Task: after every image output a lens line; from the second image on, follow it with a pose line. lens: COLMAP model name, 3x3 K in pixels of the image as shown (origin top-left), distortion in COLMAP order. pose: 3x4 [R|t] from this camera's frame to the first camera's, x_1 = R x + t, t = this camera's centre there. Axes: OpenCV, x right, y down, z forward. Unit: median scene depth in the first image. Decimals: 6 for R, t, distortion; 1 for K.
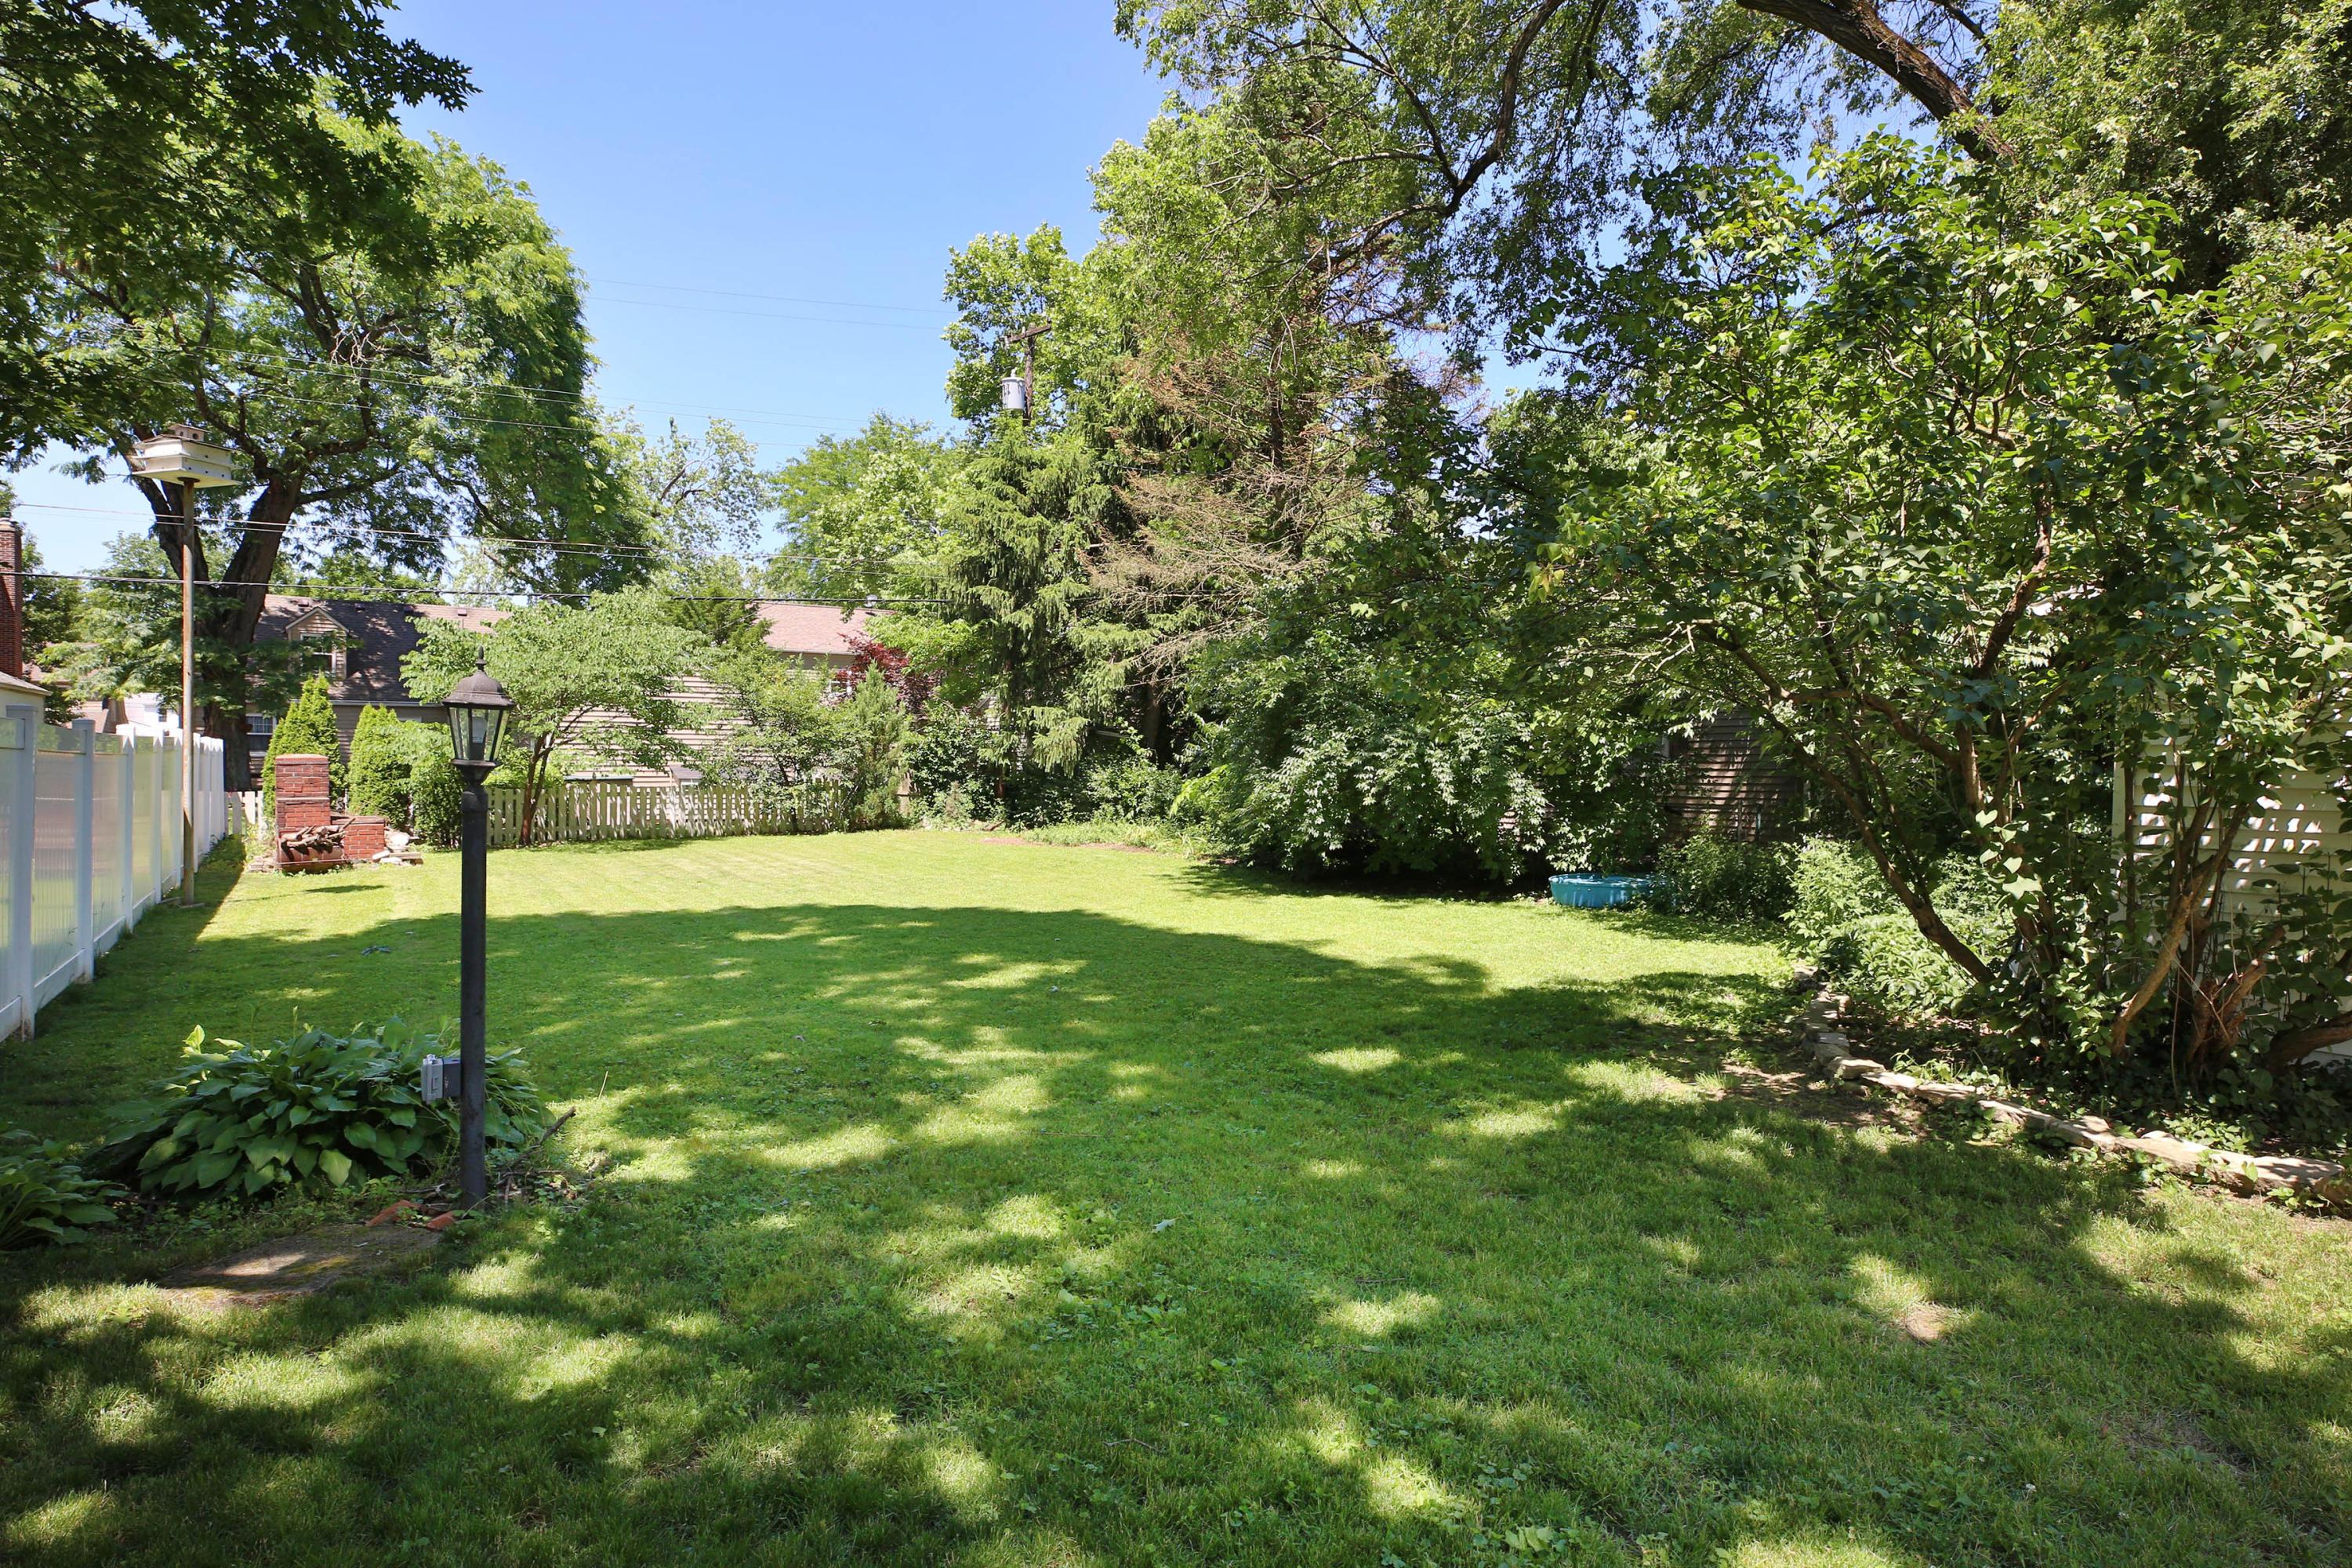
lens RADIAL K [[1275.6, 0, 1211.3], [0, 1275.6, 777.7], [0, 0, 1]] dist [-0.000820, -0.000072]
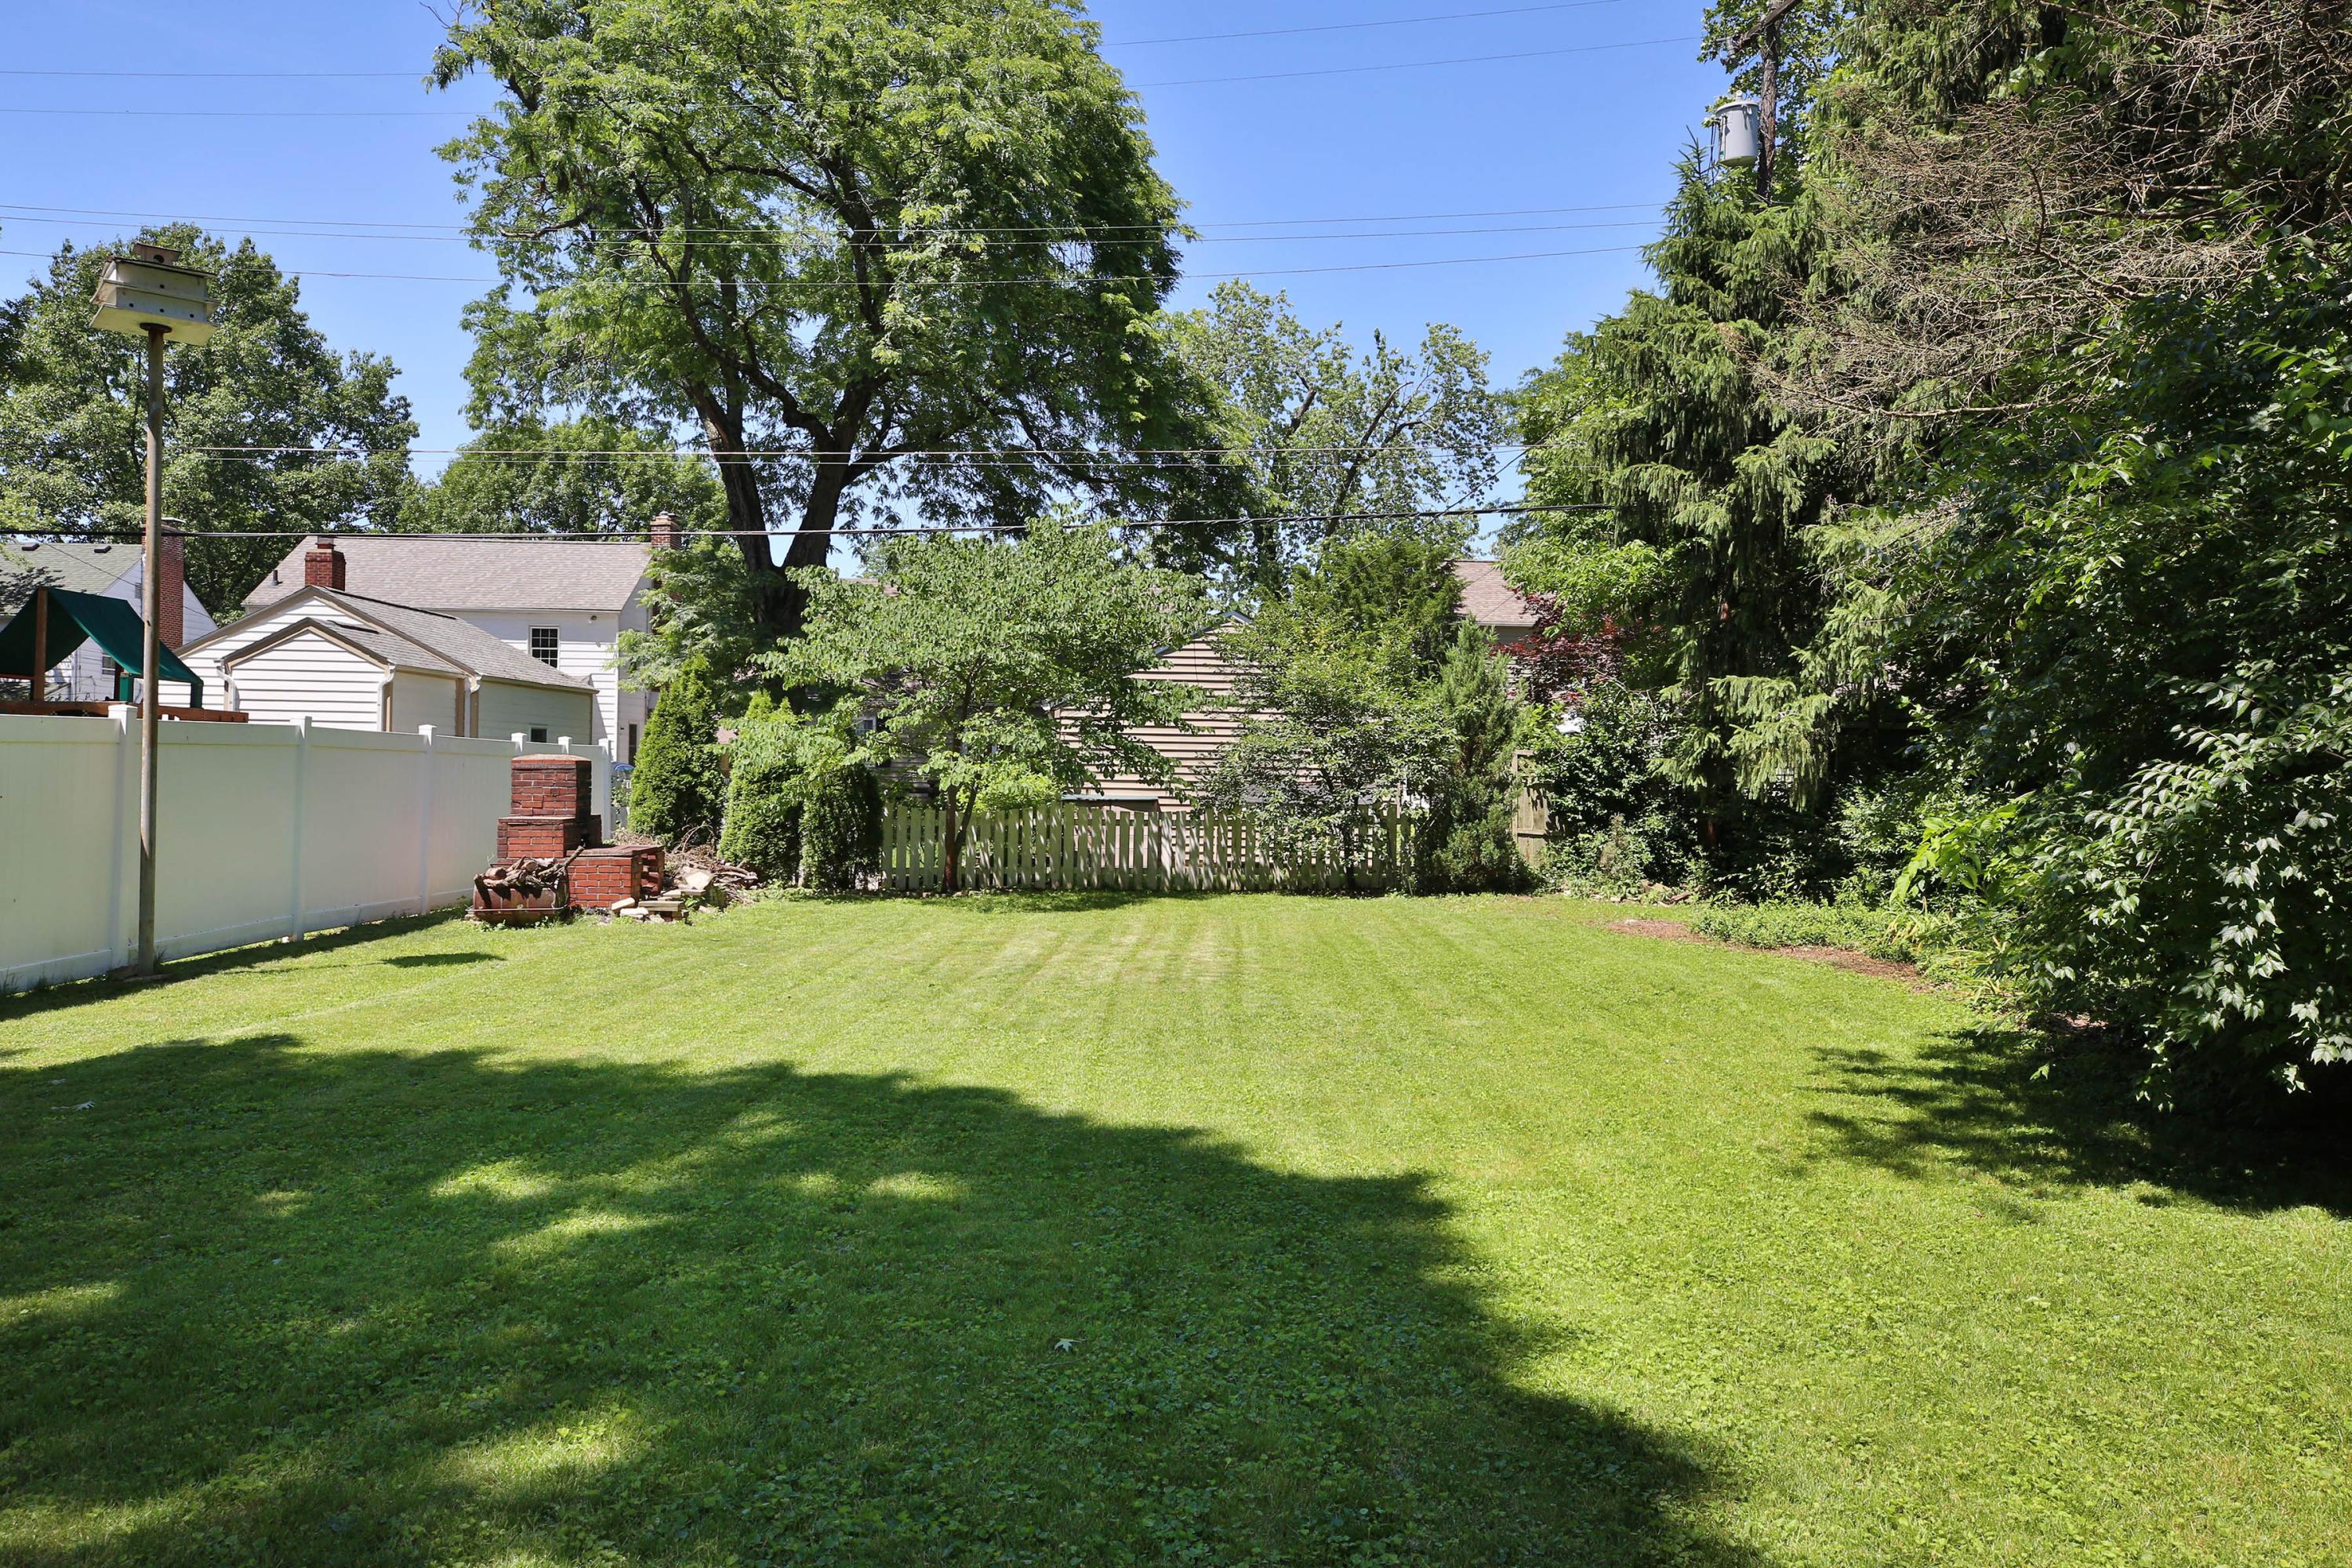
lens RADIAL K [[1613.8, 0, 1169.5], [0, 1613.8, 774.2], [0, 0, 1]] dist [-0.000866, 0.004060]
pose [[0.824398, 0.008209, -0.565952, 0.049660], [-0.019616, 0.999709, -0.014073, -0.001049], [0.565671, 0.022703, 0.824318, 0.304818]]
